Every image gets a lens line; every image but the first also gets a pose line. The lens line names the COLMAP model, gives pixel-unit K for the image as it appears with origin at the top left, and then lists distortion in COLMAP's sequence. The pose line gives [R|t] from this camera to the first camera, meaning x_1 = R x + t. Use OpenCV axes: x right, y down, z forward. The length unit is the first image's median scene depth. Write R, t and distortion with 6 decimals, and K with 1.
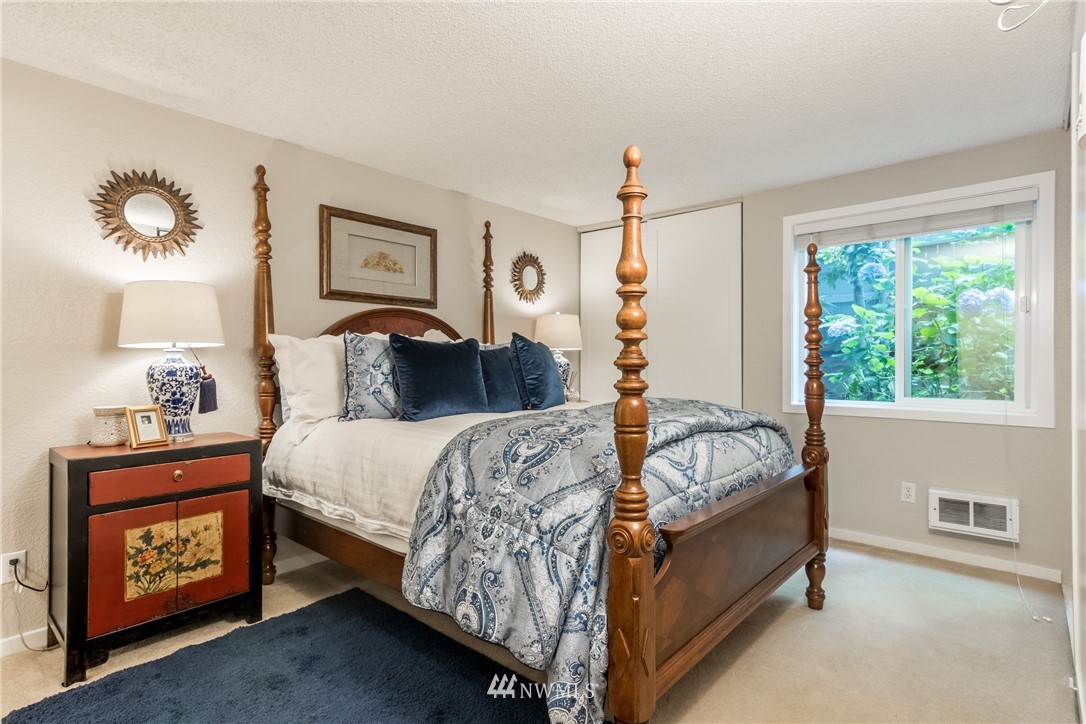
lens RADIAL K [[554.2, 0, 541.9], [0, 554.2, 361.4], [0, 0, 1]] dist [0.003908, 0.001308]
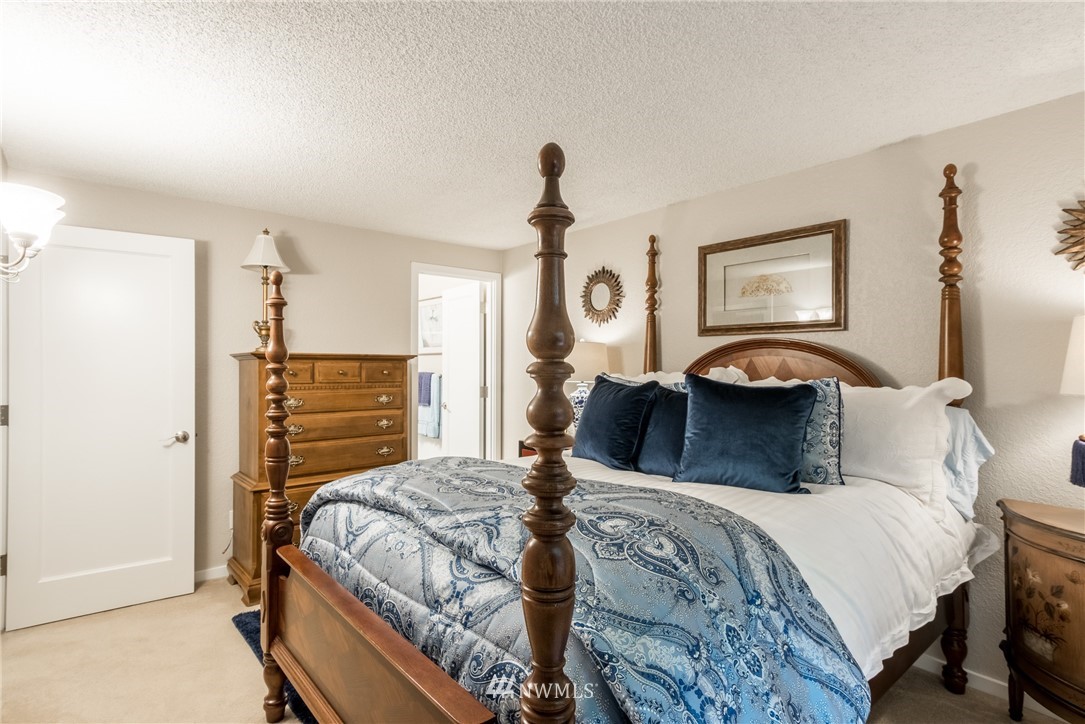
lens RADIAL K [[553.7, 0, 541.0], [0, 553.7, 363.0], [0, 0, 1]] dist [0.003908, 0.001308]
pose [[-0.159932, -0.001337, -0.987127, 0.678960], [-0.001032, 0.999999, -0.001187, -0.060537], [0.987127, 0.000829, -0.159933, 0.861457]]
